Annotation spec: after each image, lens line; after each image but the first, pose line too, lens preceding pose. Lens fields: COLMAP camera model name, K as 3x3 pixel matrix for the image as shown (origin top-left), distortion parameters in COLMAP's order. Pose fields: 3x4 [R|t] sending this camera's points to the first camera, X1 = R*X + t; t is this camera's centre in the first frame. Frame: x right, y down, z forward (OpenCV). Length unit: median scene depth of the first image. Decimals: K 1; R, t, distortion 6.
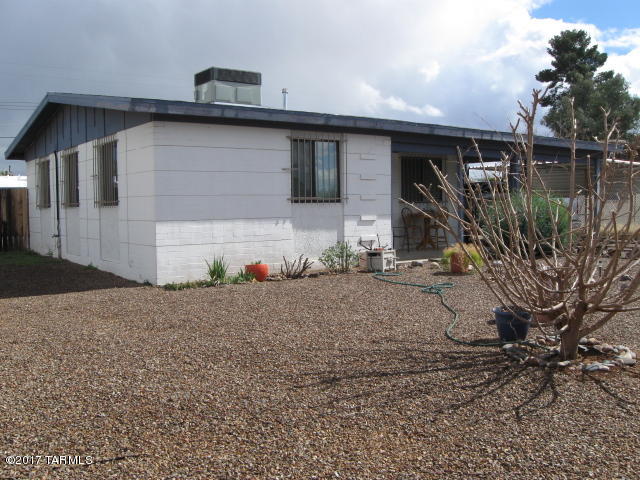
lens RADIAL K [[658.5, 0, 313.7], [0, 658.5, 236.4], [0, 0, 1]] dist [-0.112516, 0.000000]
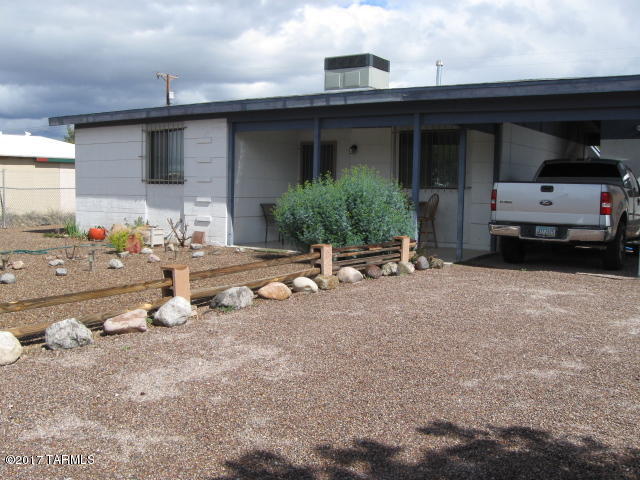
lens RADIAL K [[658.5, 0, 322.3], [0, 658.5, 239.7], [0, 0, 1]] dist [-0.112516, 0.000000]
pose [[0.350614, 0.086839, -0.932485, 1.155271], [-0.064859, 0.995553, 0.068325, -0.049449], [0.934271, 0.036525, 0.354687, 0.834487]]
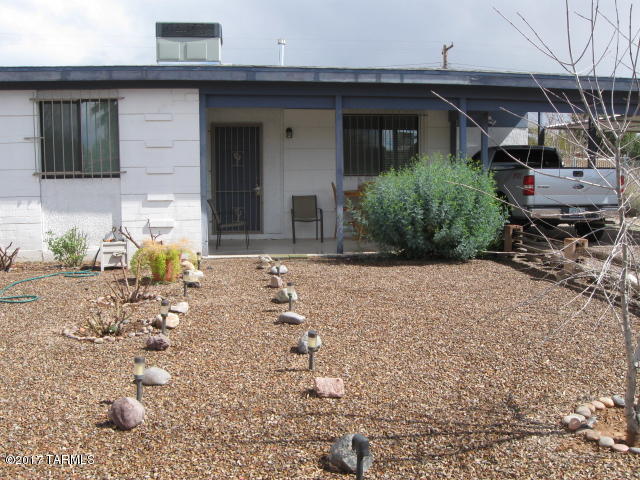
lens RADIAL K [[658.5, 0, 323.9], [0, 658.5, 243.8], [0, 0, 1]] dist [-0.112516, 0.000000]
pose [[0.879761, 0.049336, -0.472850, 0.632582], [-0.022866, 0.997841, 0.061568, -0.026260], [0.474867, -0.043353, 0.878989, 0.432122]]
